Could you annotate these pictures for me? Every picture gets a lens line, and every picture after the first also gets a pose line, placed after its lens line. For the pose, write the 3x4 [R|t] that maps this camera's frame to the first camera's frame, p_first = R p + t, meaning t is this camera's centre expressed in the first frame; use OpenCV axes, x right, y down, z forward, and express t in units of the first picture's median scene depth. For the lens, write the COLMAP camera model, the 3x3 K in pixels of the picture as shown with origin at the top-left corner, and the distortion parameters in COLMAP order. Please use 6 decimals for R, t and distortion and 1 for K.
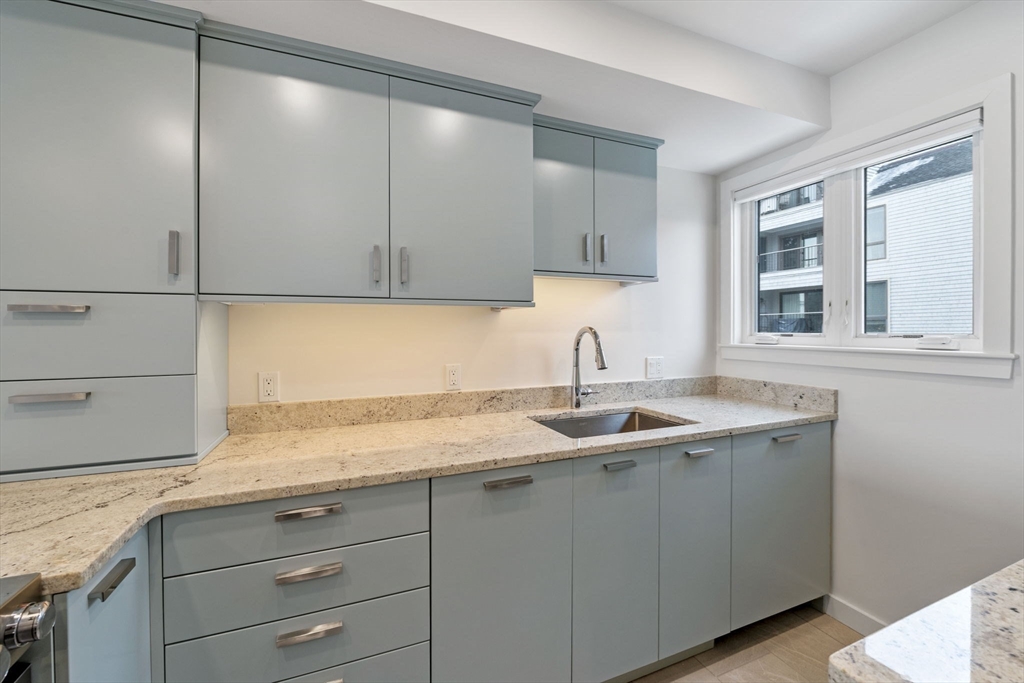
lens RADIAL K [[417.8, 0, 506.1], [0, 417.8, 330.3], [0, 0, 1]] dist [-0.005101, -0.000440]
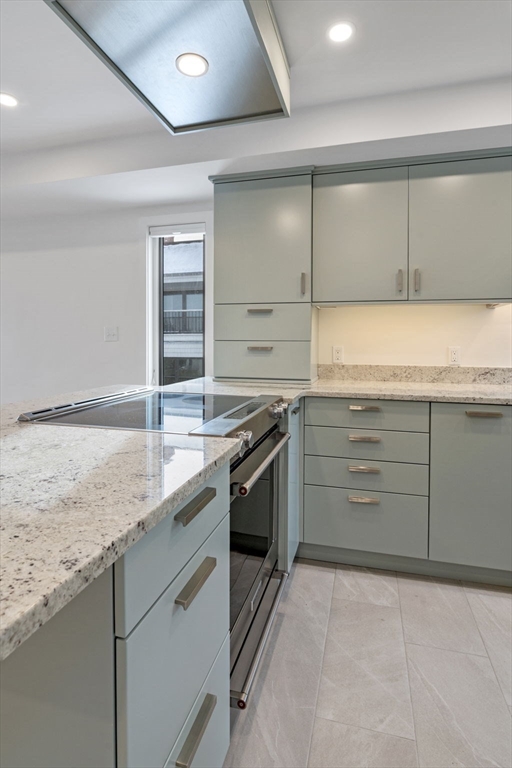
lens RADIAL K [[390.2, 0, 259.3], [0, 390.2, 340.8], [0, 0, 1]] dist [-0.015656, -0.000363]
pose [[0.797749, 0.009420, -0.602917, 0.141357], [-0.010305, 0.999945, 0.001988, 0.066287], [0.602902, 0.004627, 0.797802, -0.452617]]
